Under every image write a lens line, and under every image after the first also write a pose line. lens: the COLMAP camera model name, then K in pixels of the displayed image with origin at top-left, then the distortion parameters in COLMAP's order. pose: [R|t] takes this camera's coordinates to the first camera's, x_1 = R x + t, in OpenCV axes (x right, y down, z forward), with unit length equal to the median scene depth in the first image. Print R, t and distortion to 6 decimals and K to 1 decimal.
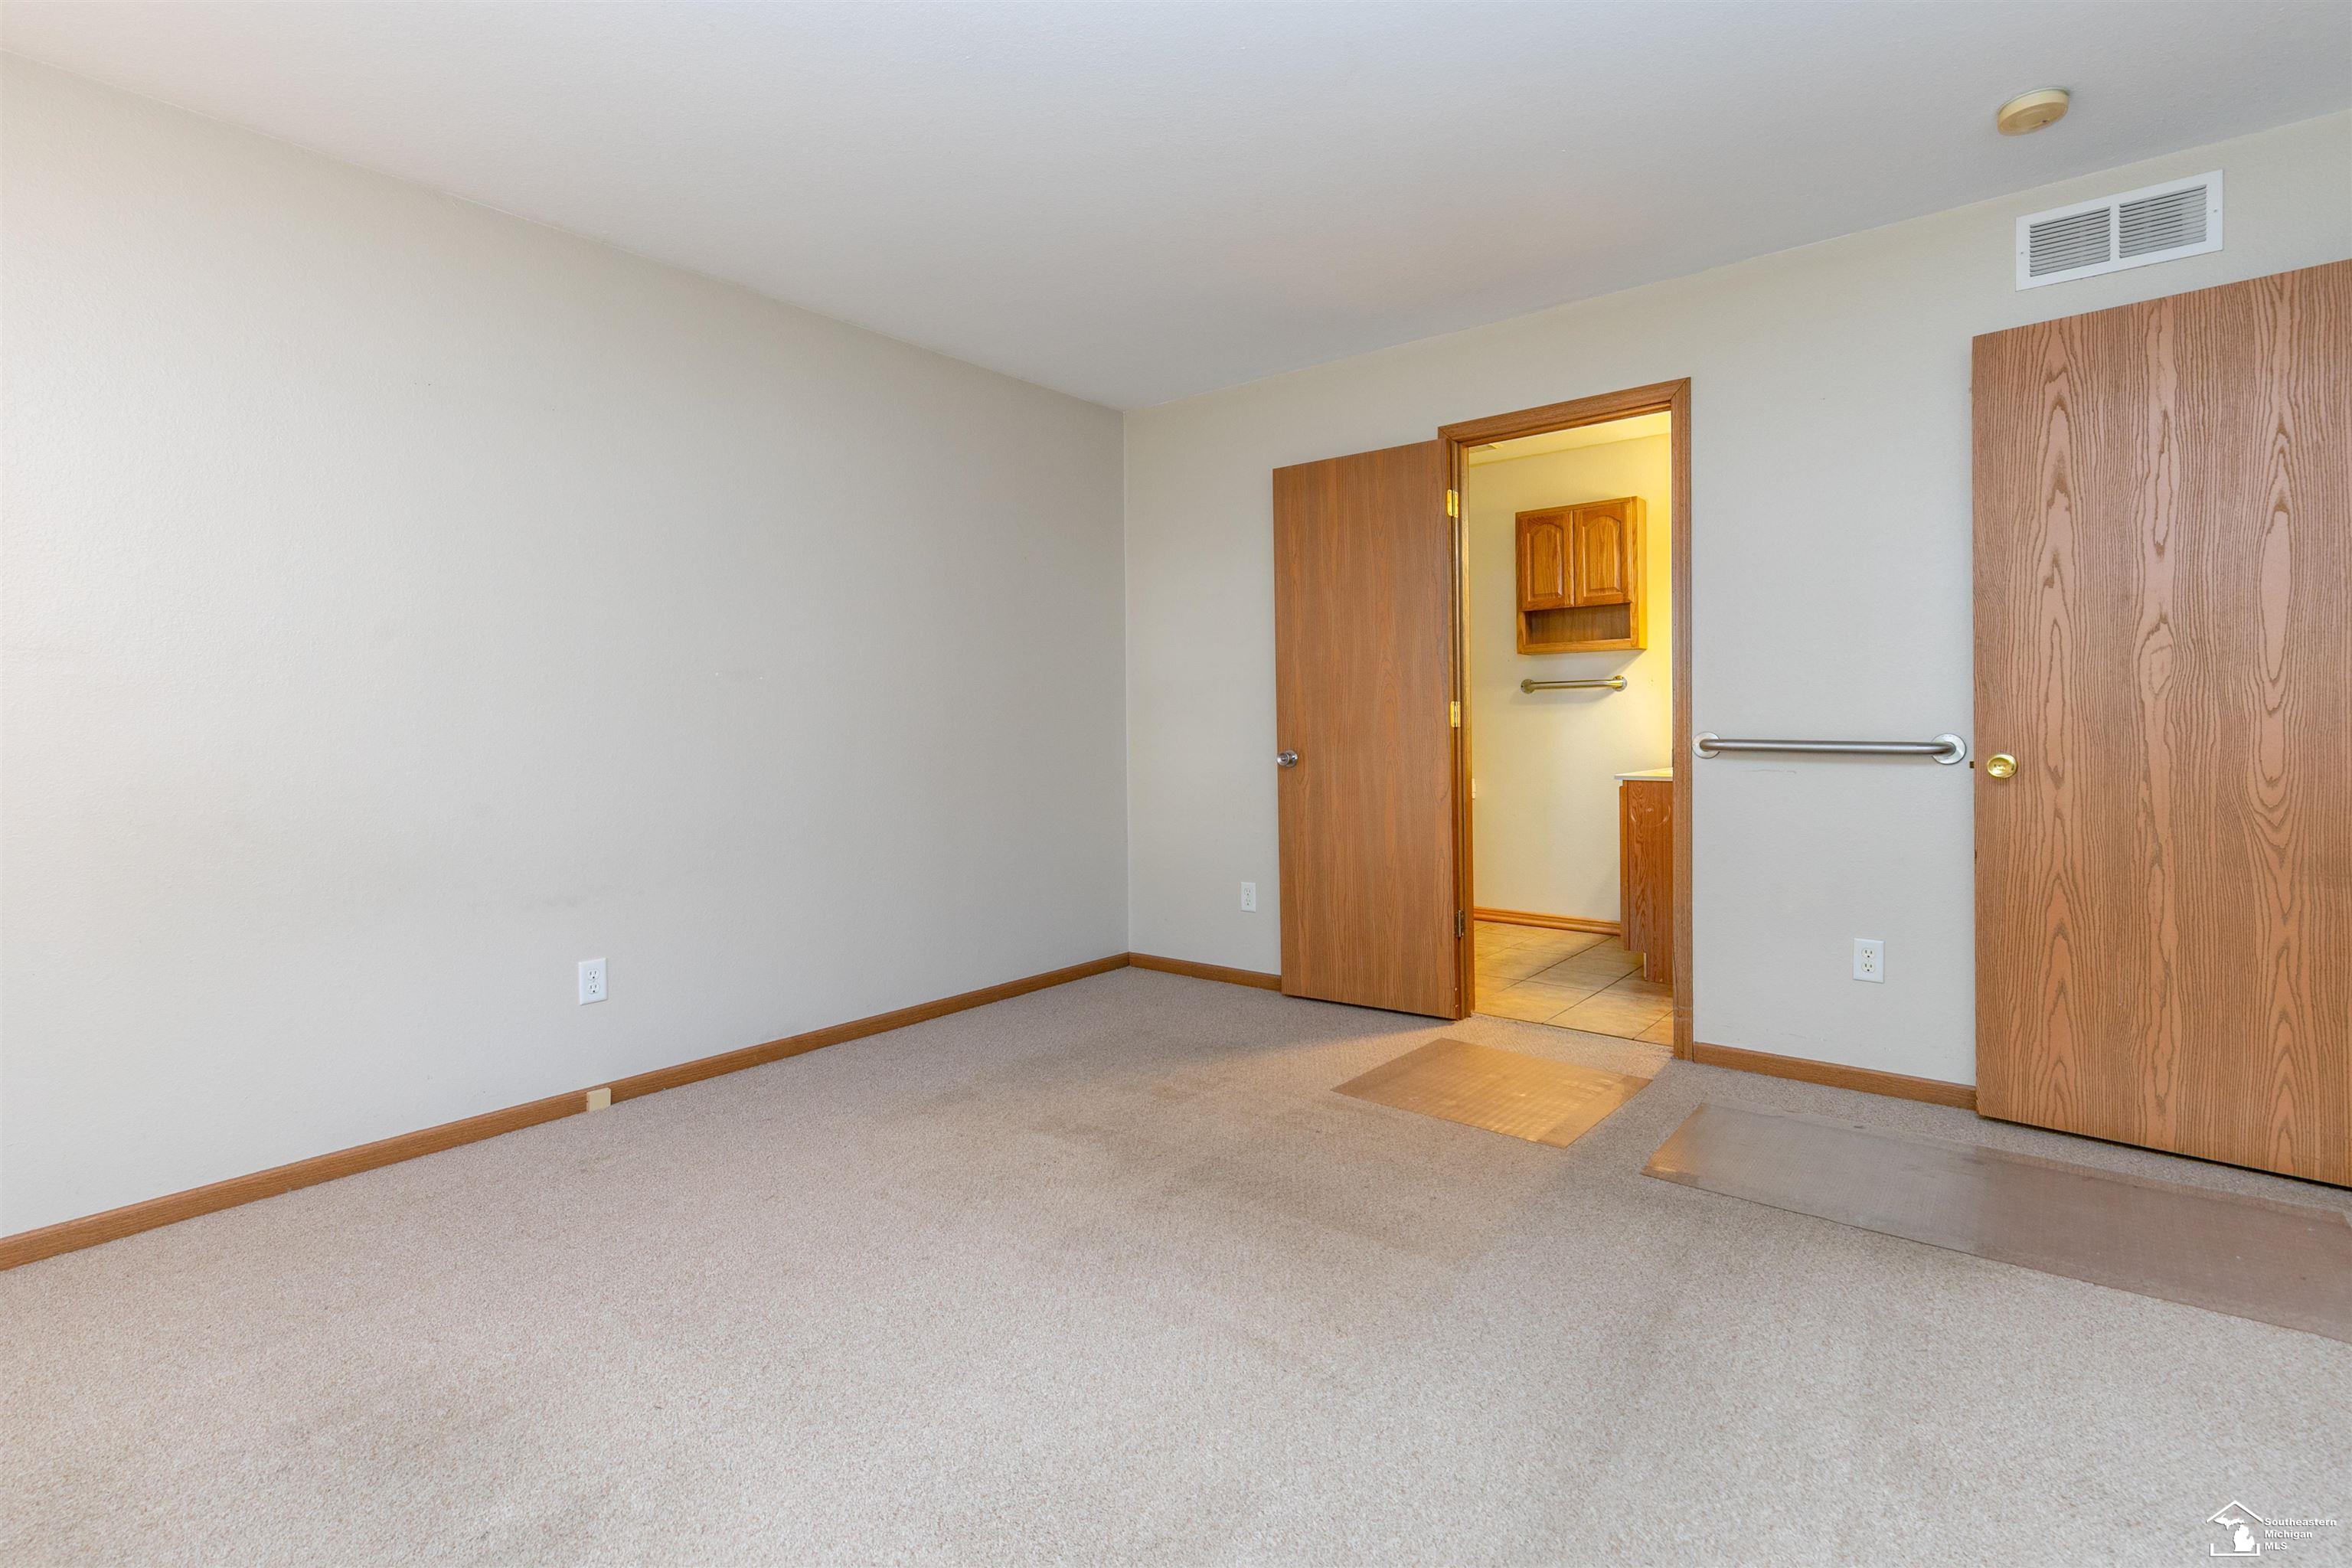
lens RADIAL K [[1069.8, 0, 1183.1], [0, 1069.8, 744.4], [0, 0, 1]] dist [0.001182, -0.001201]
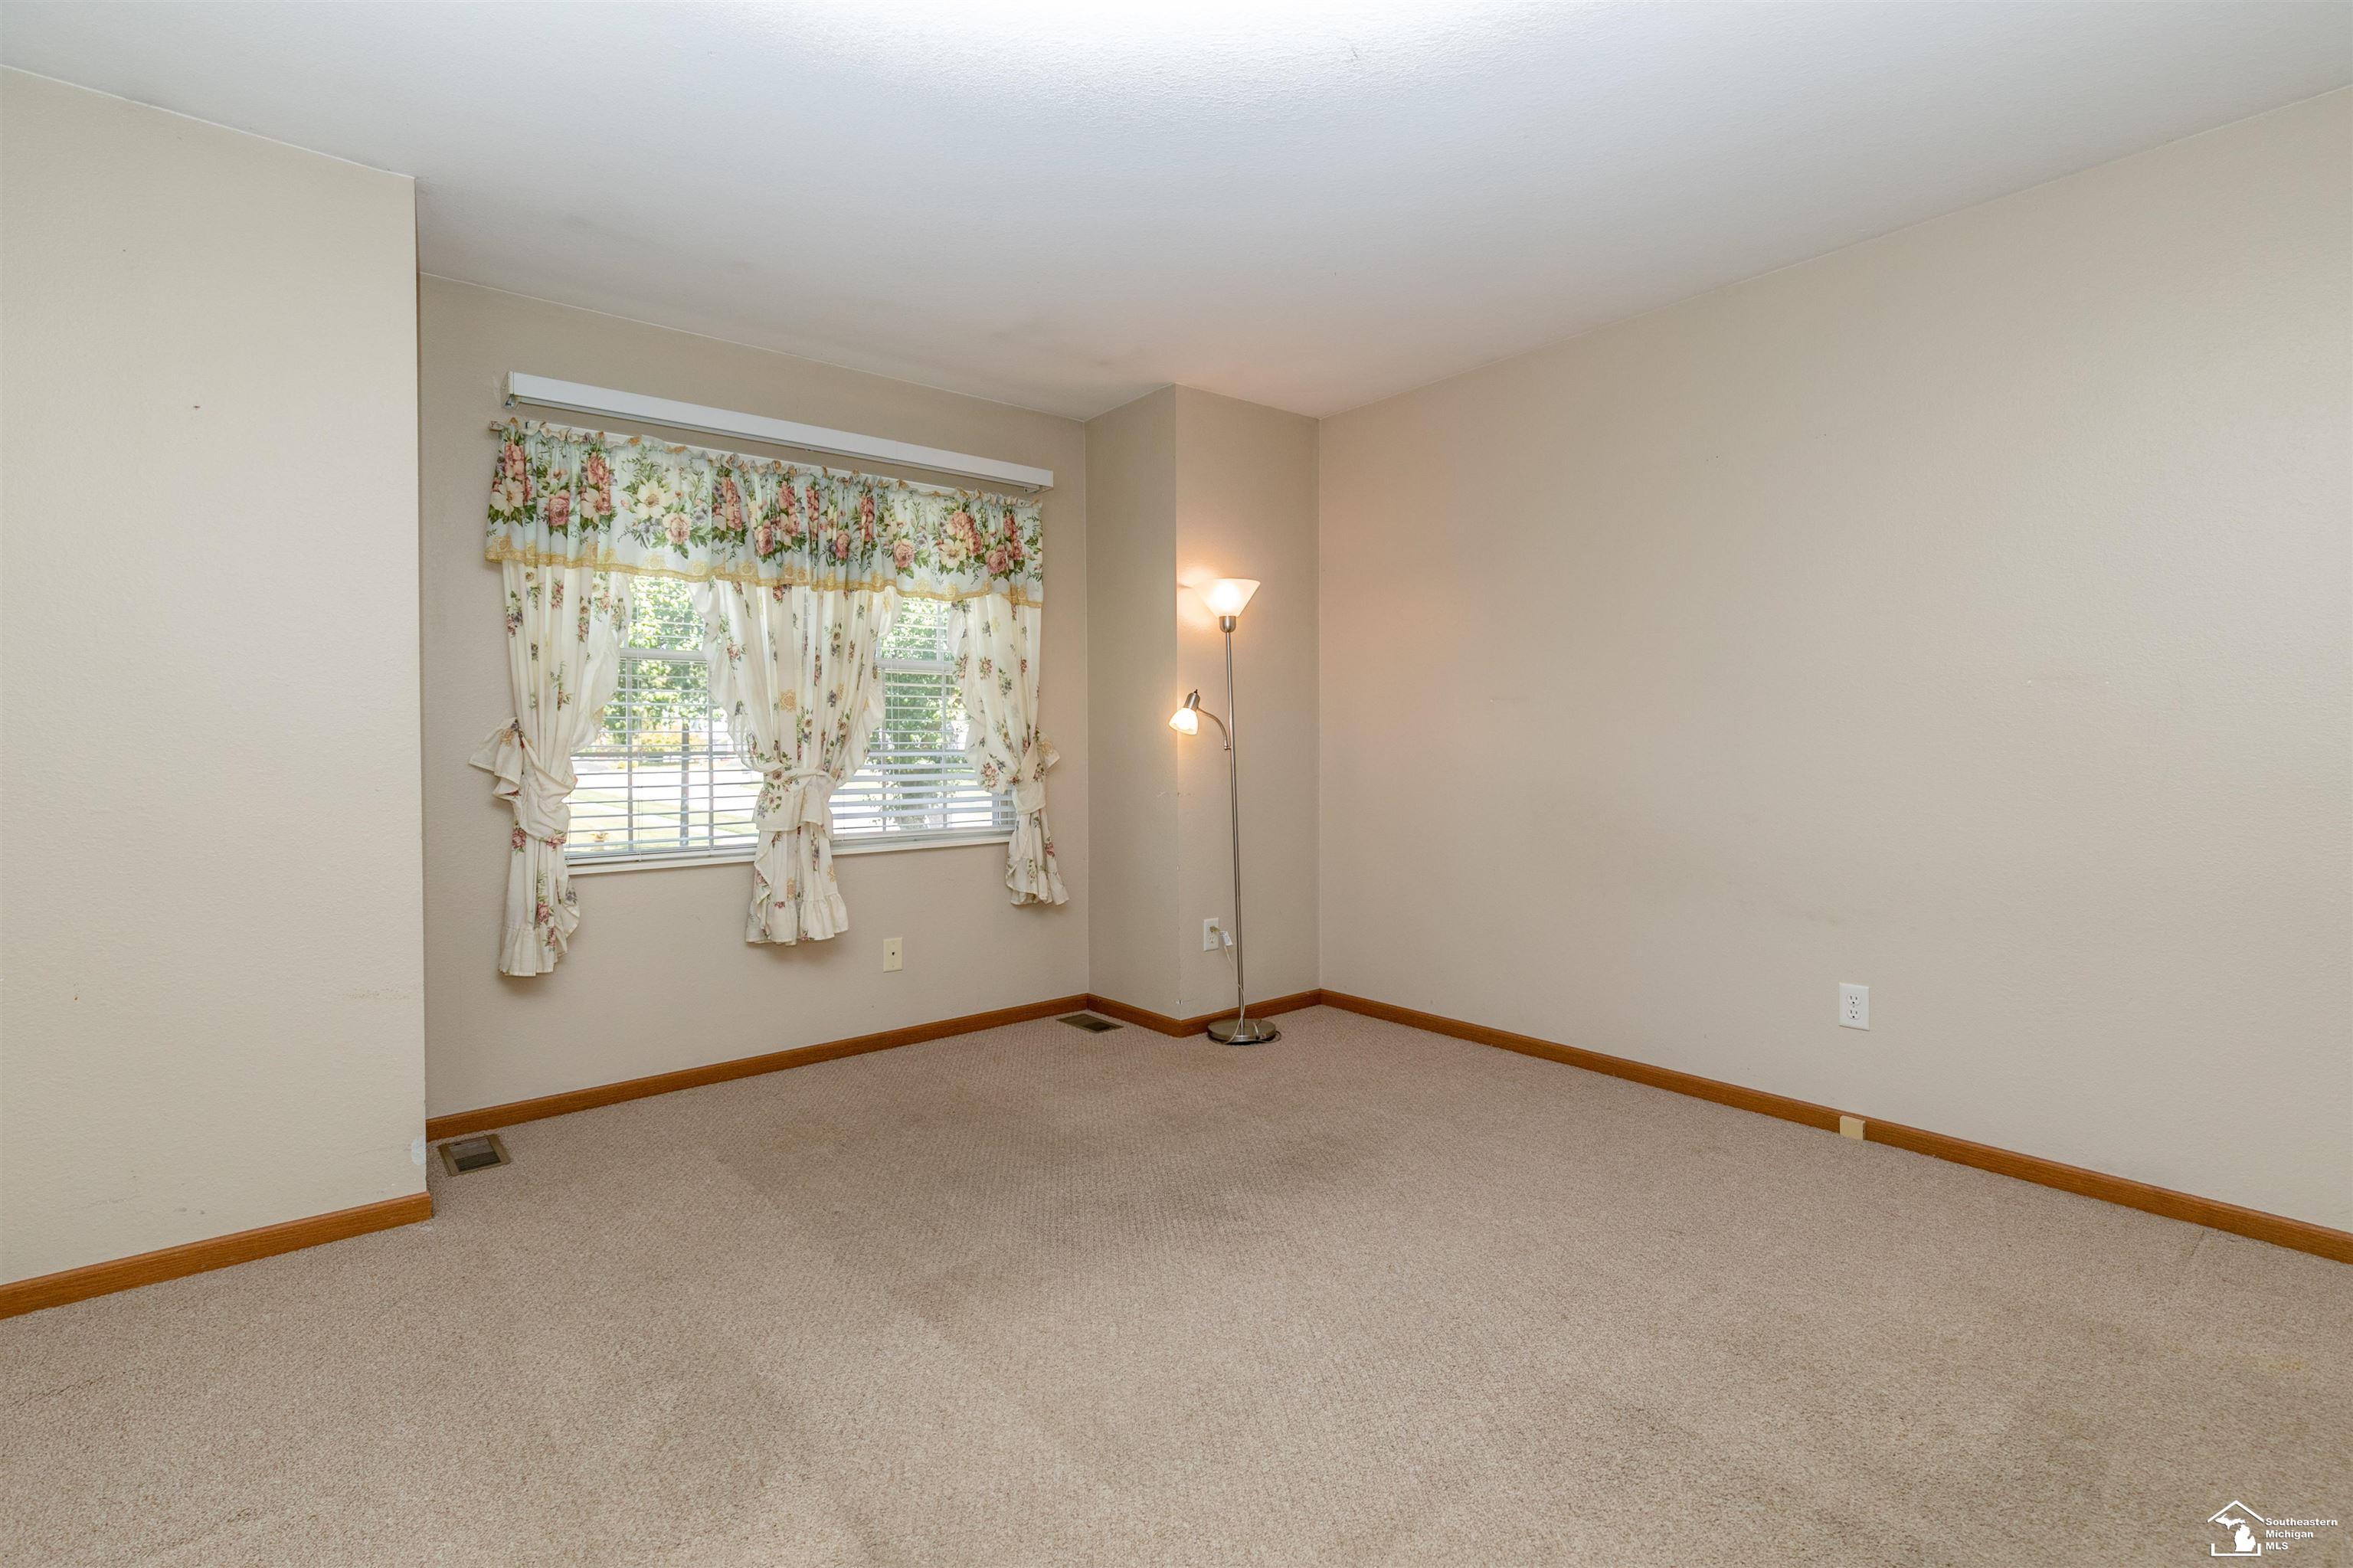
lens RADIAL K [[1070.3, 0, 1183.6], [0, 1070.3, 744.4], [0, 0, 1]] dist [0.001182, -0.001201]
pose [[-0.193906, 0.017014, -0.980873, 0.574959], [-0.011191, 0.999746, 0.019553, -0.030635], [0.980956, 0.014769, -0.193666, 0.654850]]
